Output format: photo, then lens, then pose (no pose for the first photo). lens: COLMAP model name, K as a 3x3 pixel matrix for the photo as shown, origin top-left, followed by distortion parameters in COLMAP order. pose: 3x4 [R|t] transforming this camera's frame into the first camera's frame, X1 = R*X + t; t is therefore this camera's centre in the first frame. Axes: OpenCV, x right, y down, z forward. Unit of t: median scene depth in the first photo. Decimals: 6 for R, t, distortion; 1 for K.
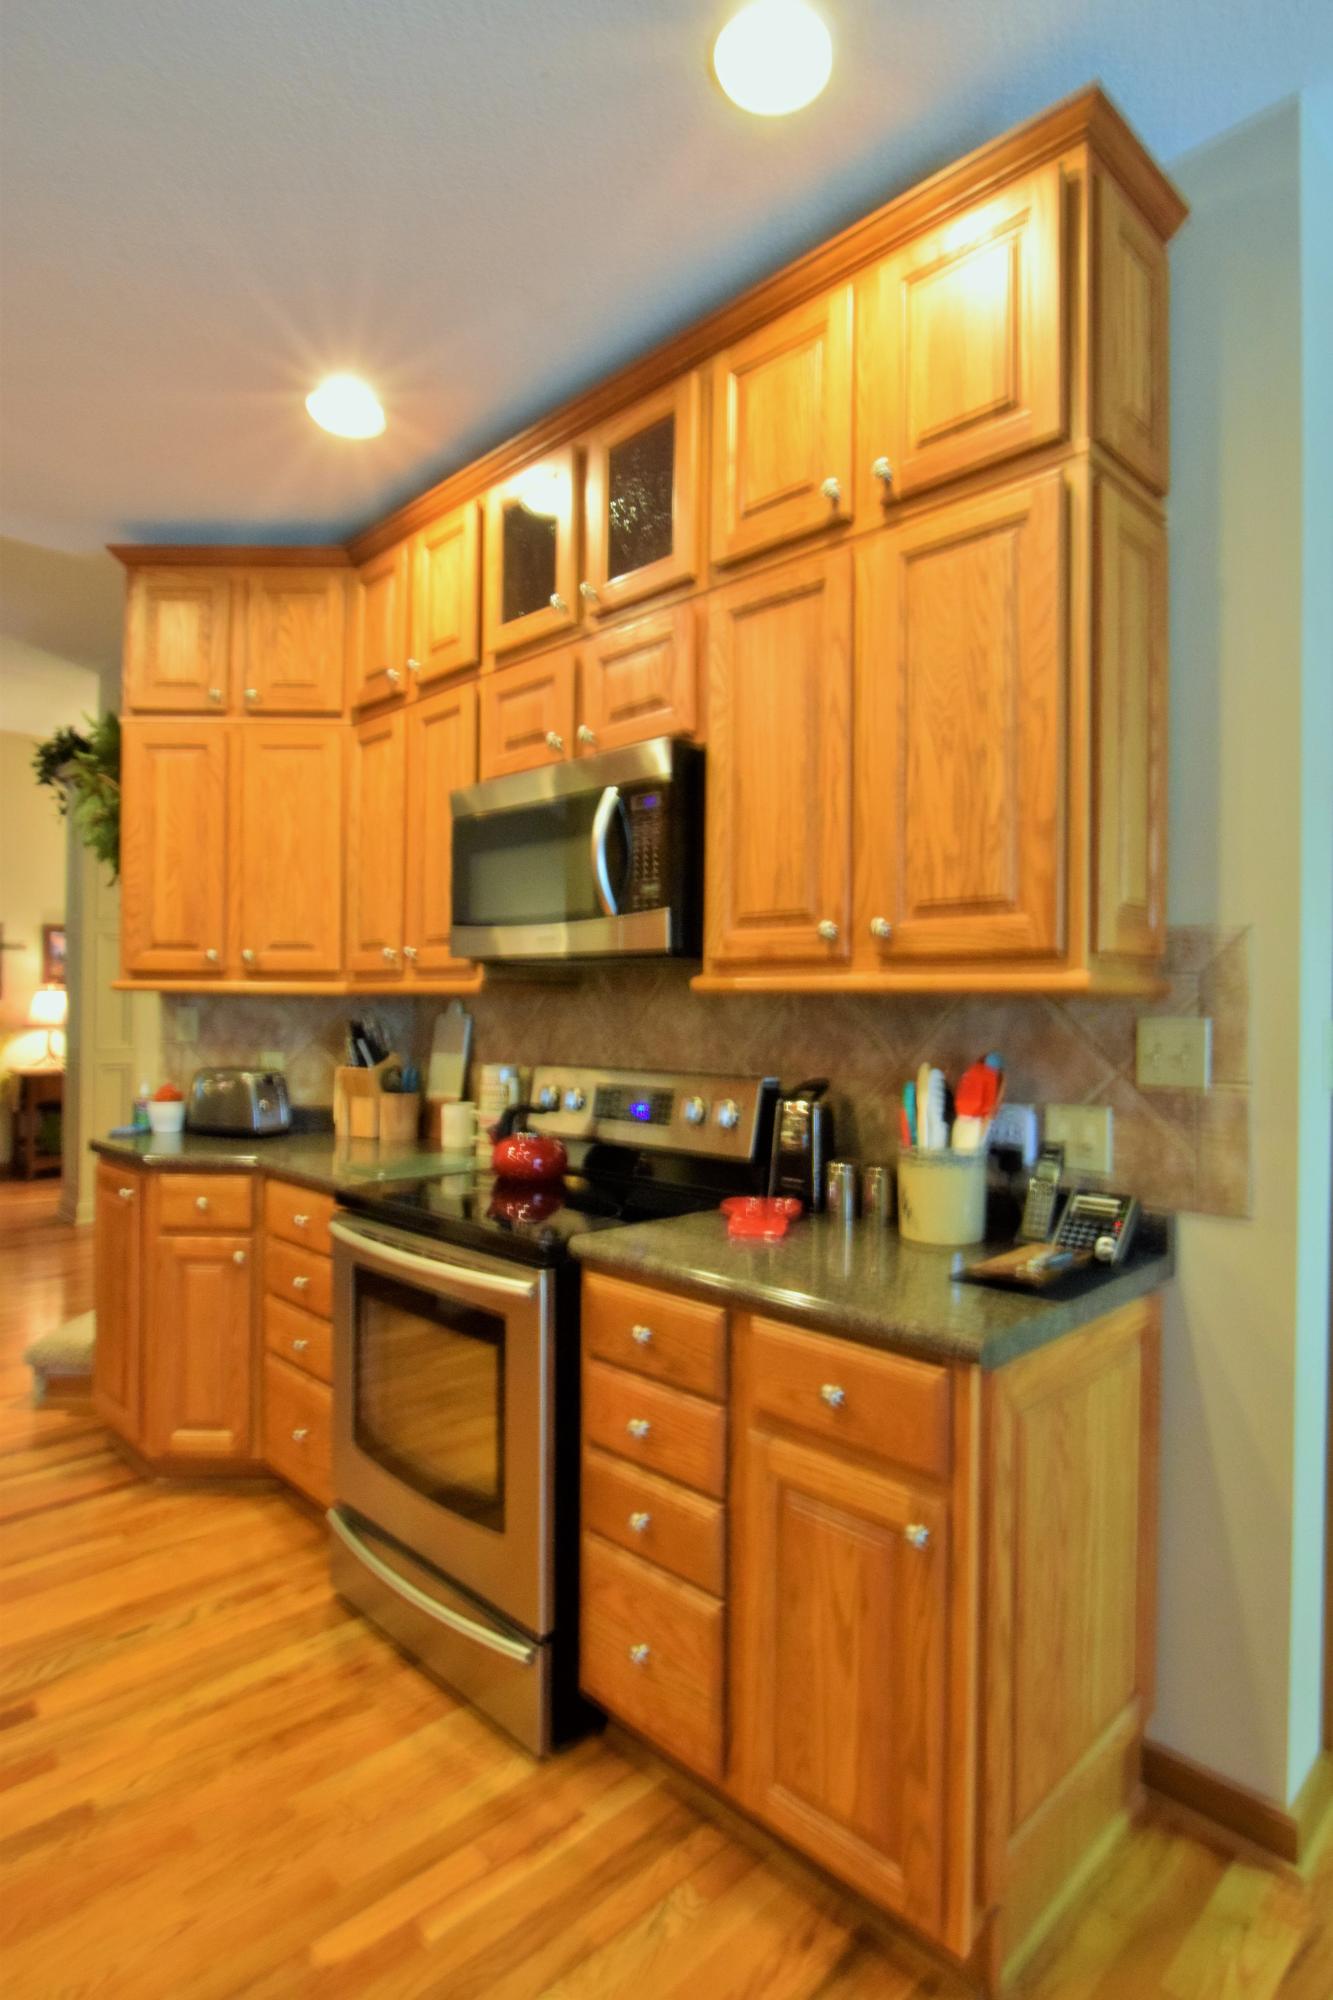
lens RADIAL K [[1067.8, 0, 666.5], [0, 1067.8, 1000.0], [0, 0, 1]] dist [-0.031338, 0.000387]
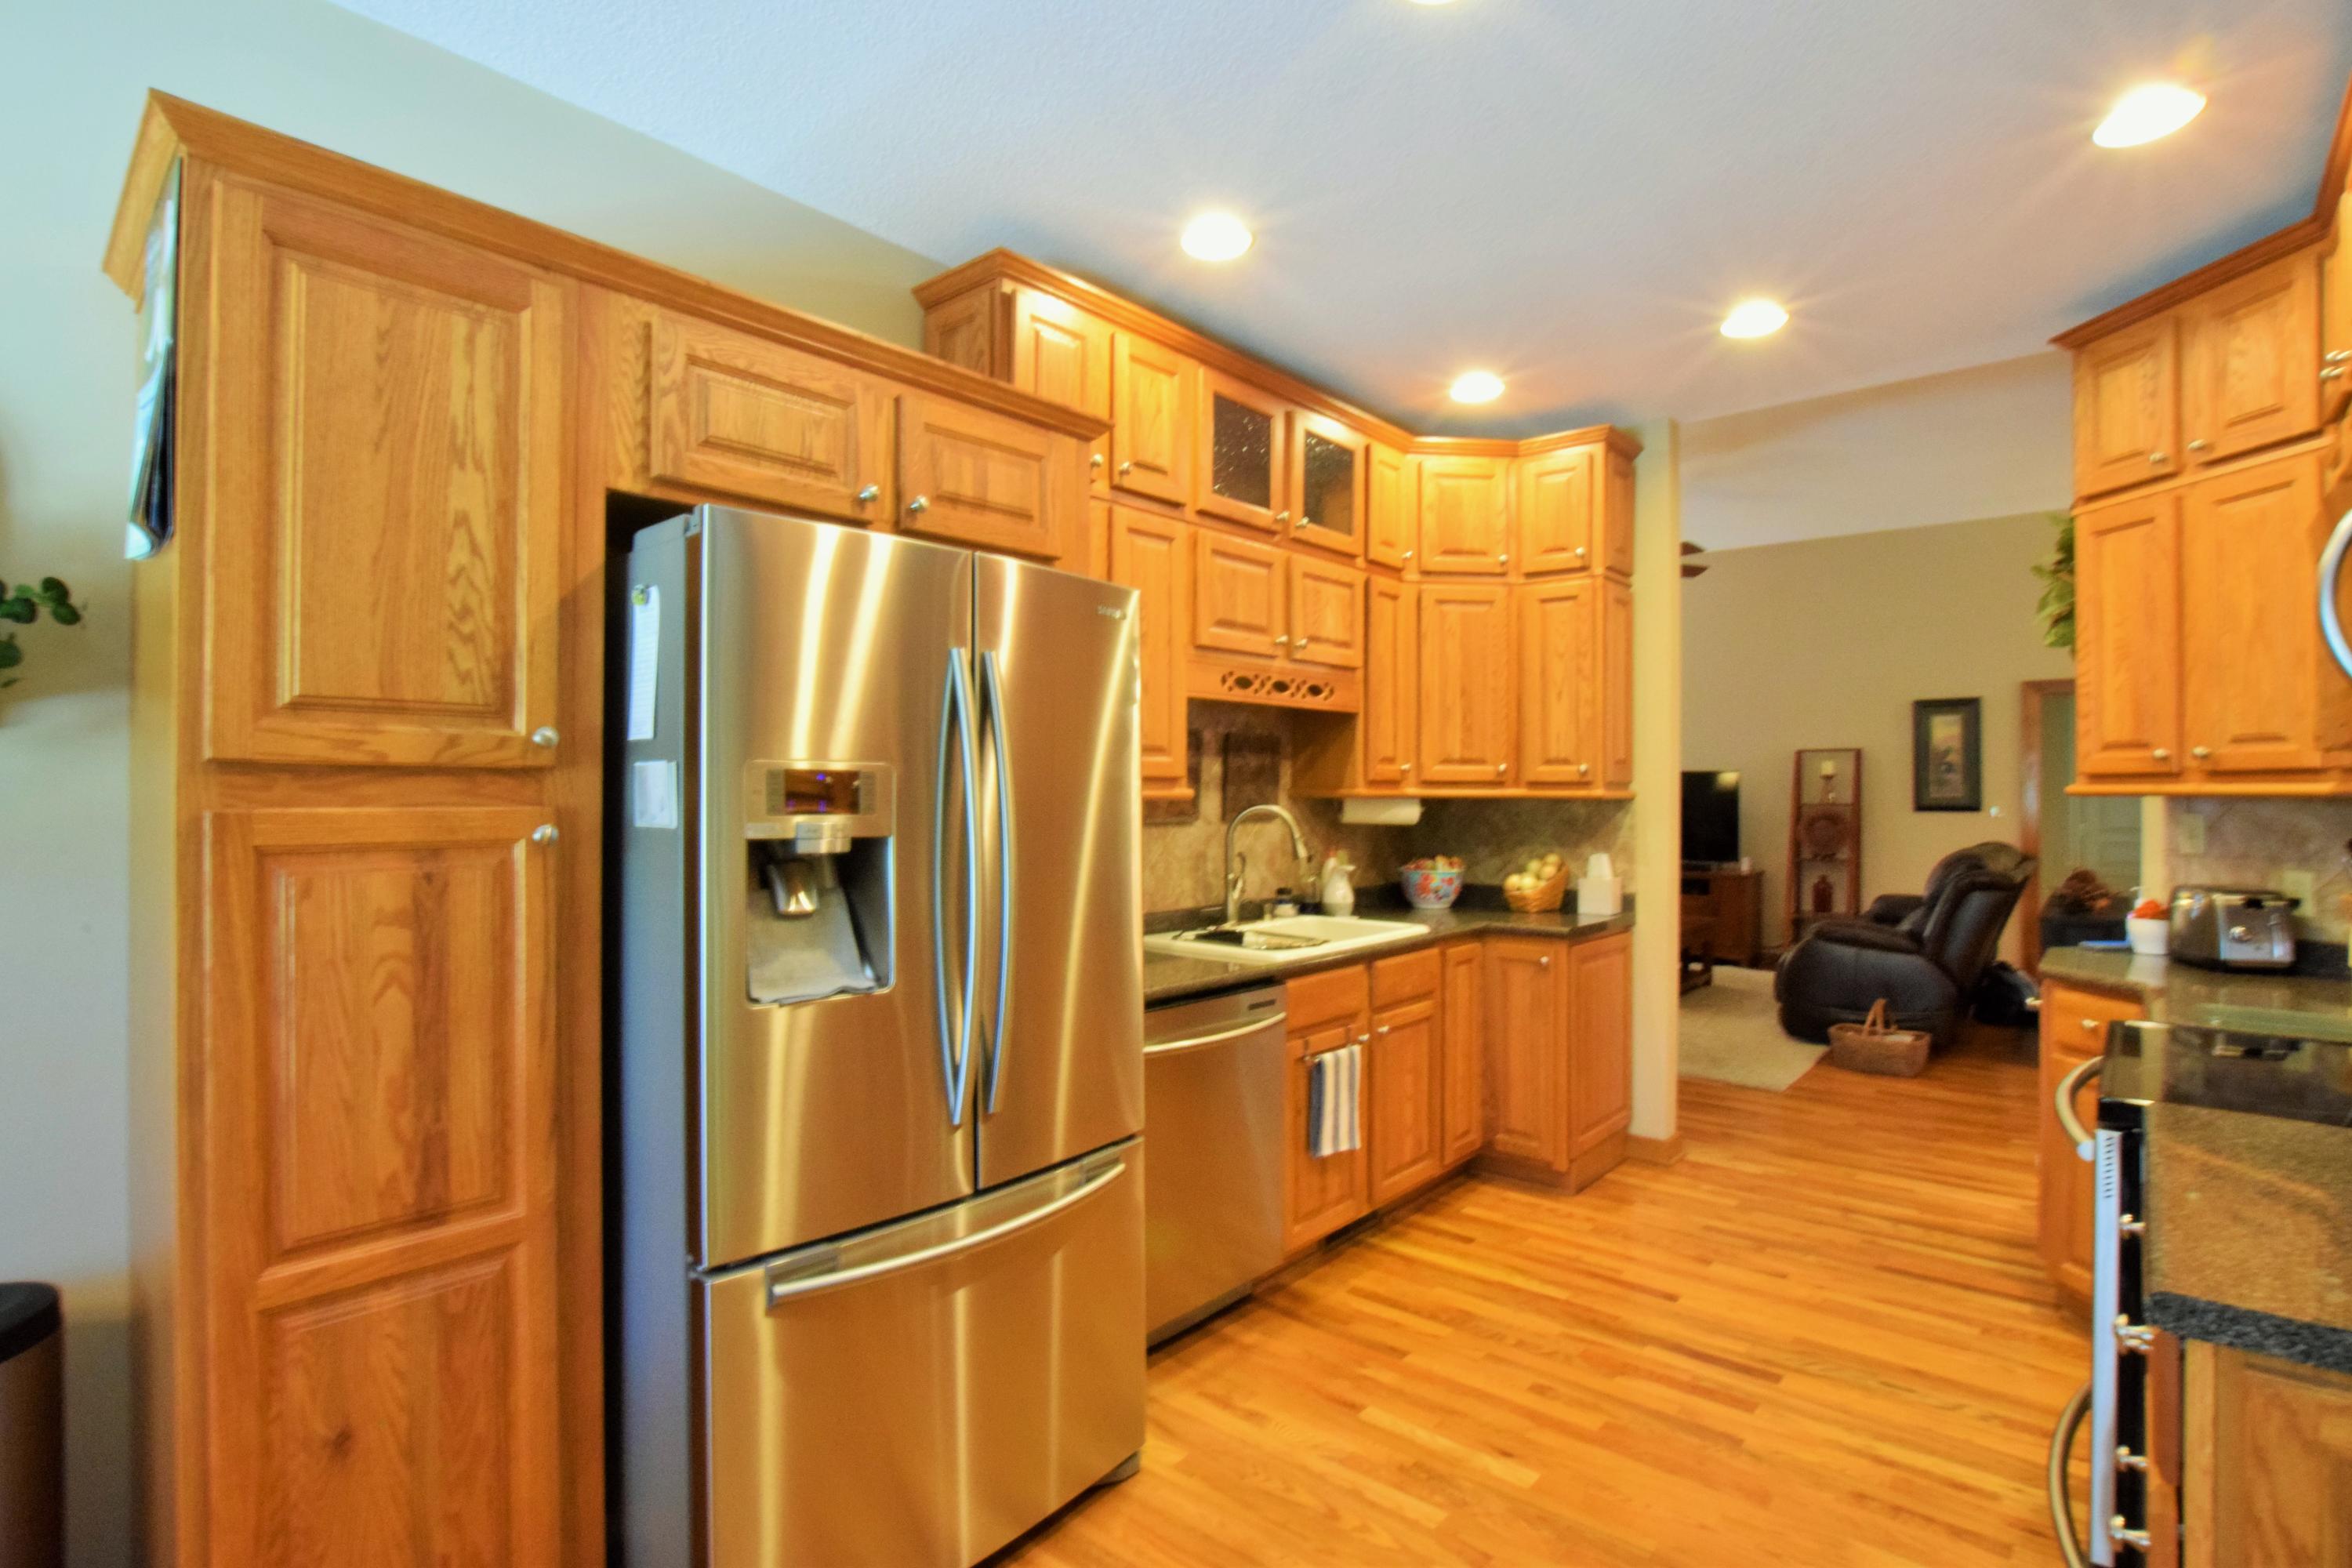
lens RADIAL K [[1129.8, 0, 1176.0], [0, 1129.8, 784.0], [0, 0, 1]] dist [-0.024740, 0.000385]
pose [[0.072001, -0.015486, -0.997284, 0.426500], [-0.000141, 0.999879, -0.015537, -0.003094], [0.997405, 0.001259, 0.071990, 0.119416]]
